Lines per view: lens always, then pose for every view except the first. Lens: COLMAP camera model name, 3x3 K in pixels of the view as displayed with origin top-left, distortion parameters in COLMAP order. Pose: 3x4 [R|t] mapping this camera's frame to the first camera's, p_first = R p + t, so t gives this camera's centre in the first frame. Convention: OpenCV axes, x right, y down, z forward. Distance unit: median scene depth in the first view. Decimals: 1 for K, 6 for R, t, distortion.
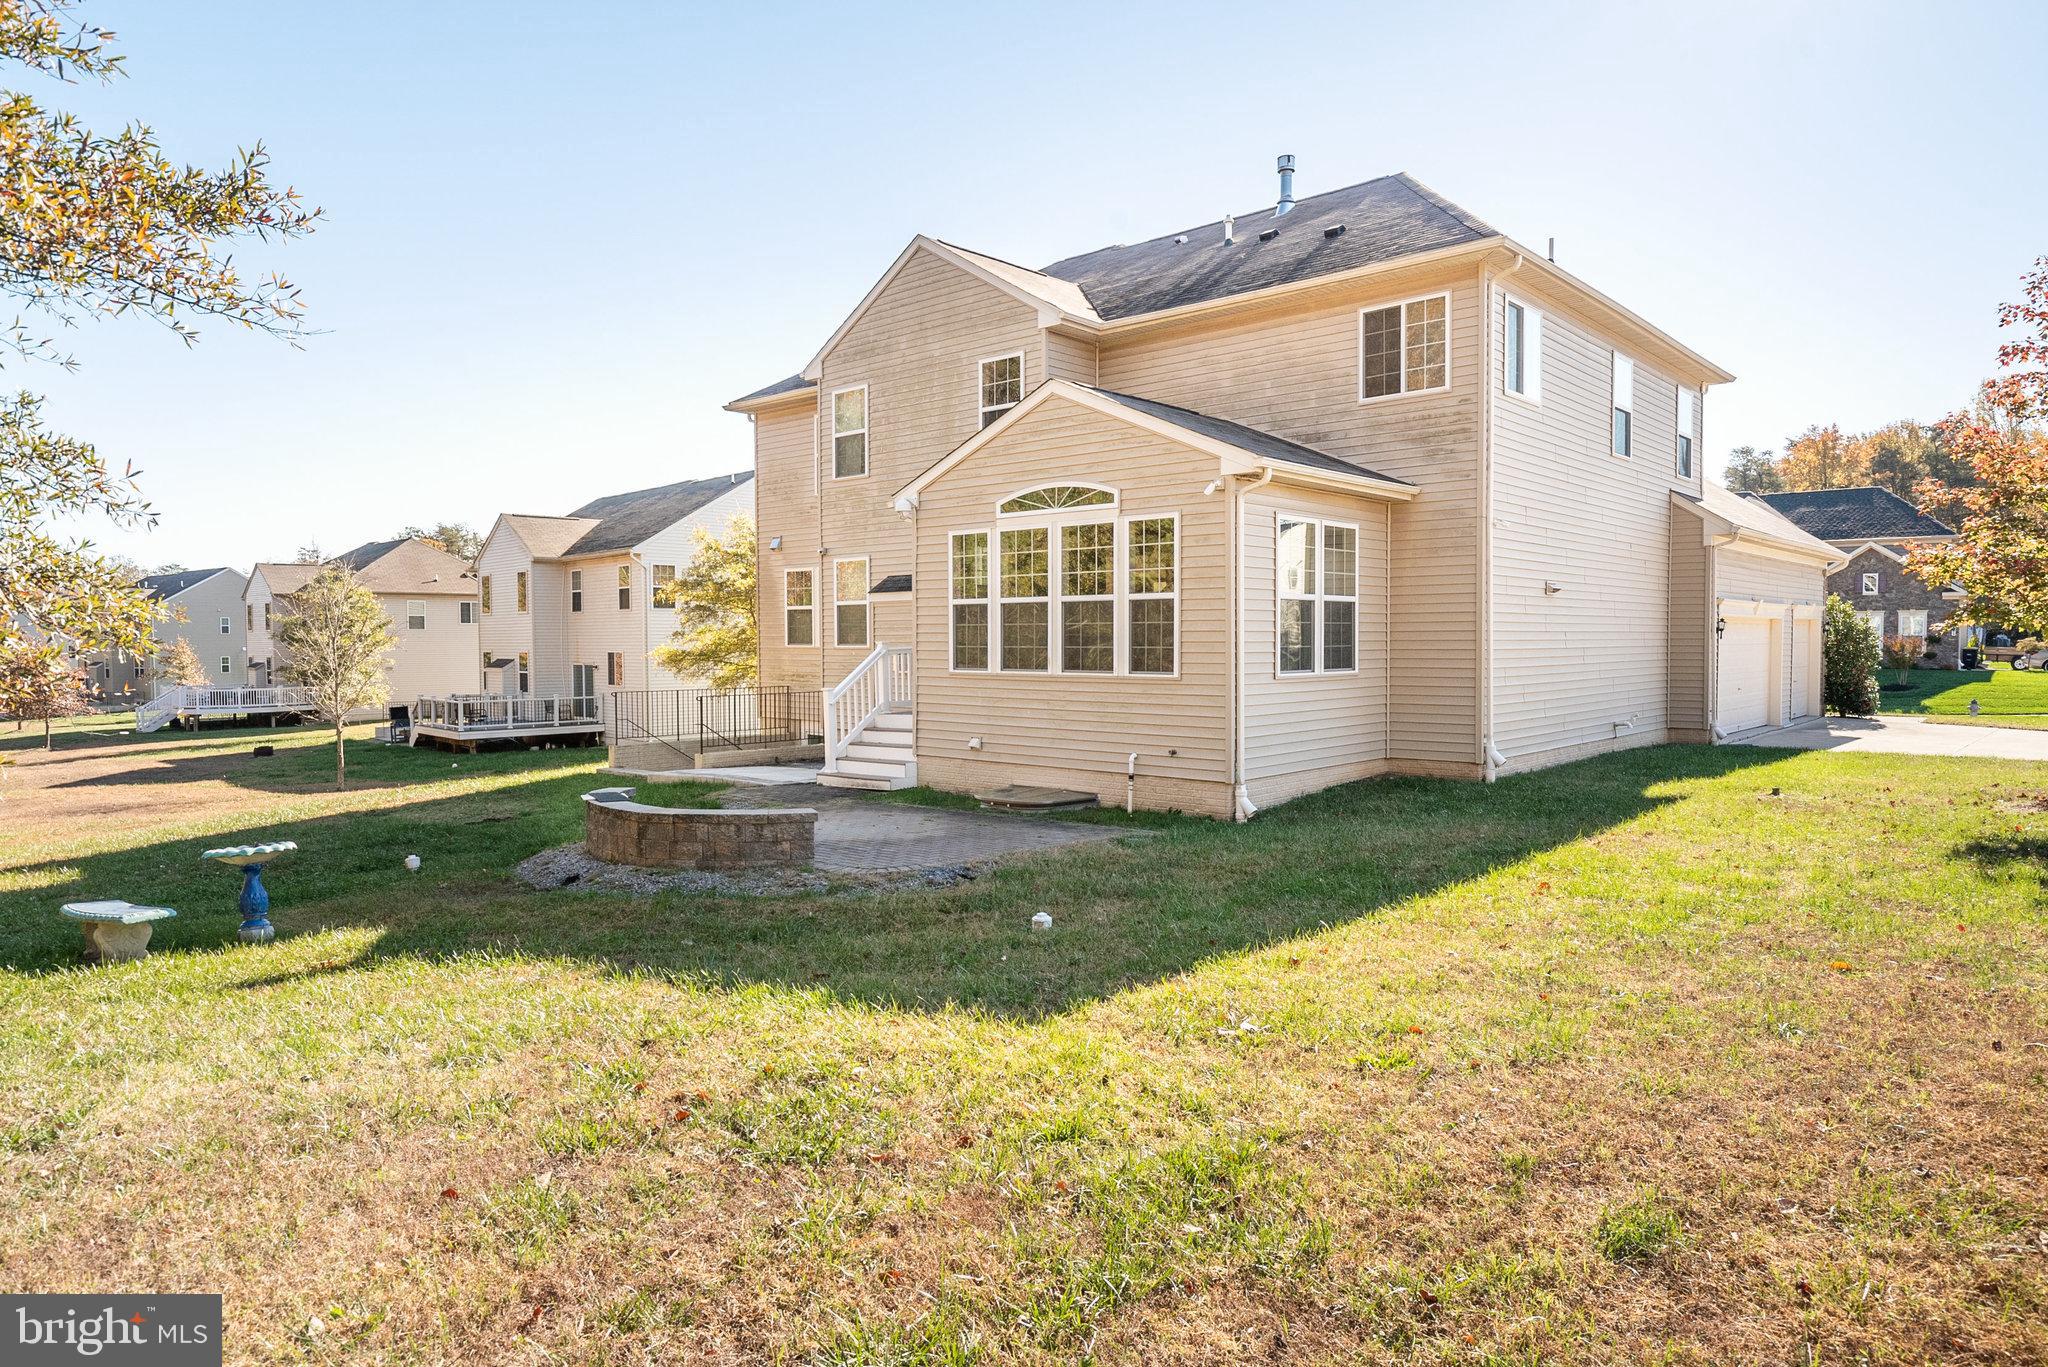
lens RADIAL K [[1250.5, 0, 1033.1], [0, 1250.5, 675.7], [0, 0, 1]] dist [0.010160, 0.000211]
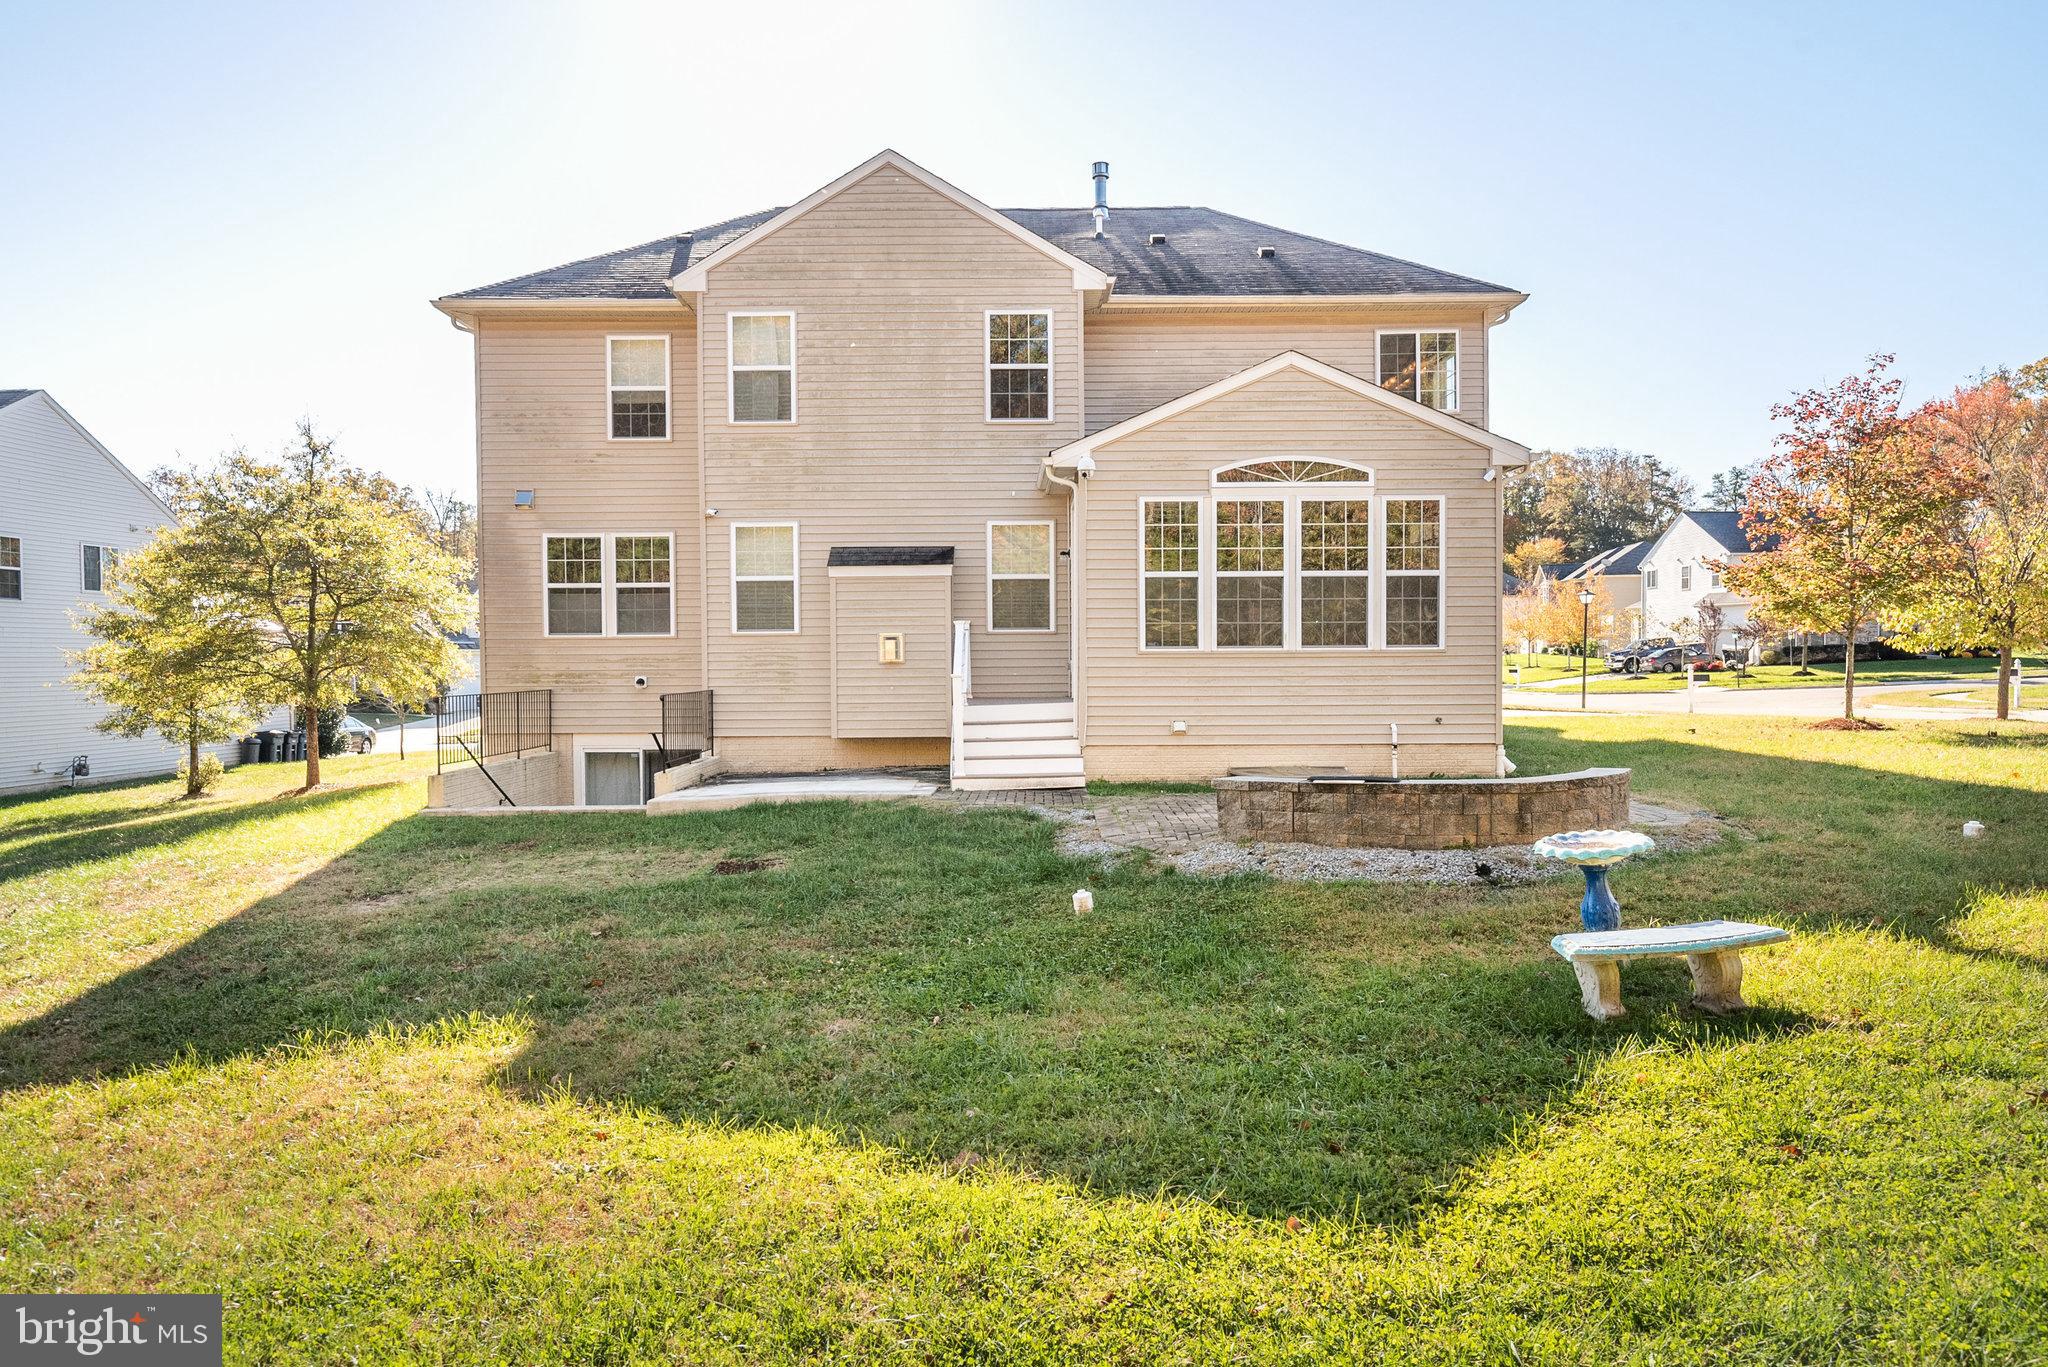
lens RADIAL K [[1273.8, 0, 1019.4], [0, 1273.8, 691.3], [0, 0, 1]] dist [0.005794, 0.003264]
pose [[0.741954, -0.020381, 0.670141, -0.779477], [0.024771, 0.999689, 0.002978, 0.022036], [-0.669993, 0.014391, 0.742228, 0.379116]]
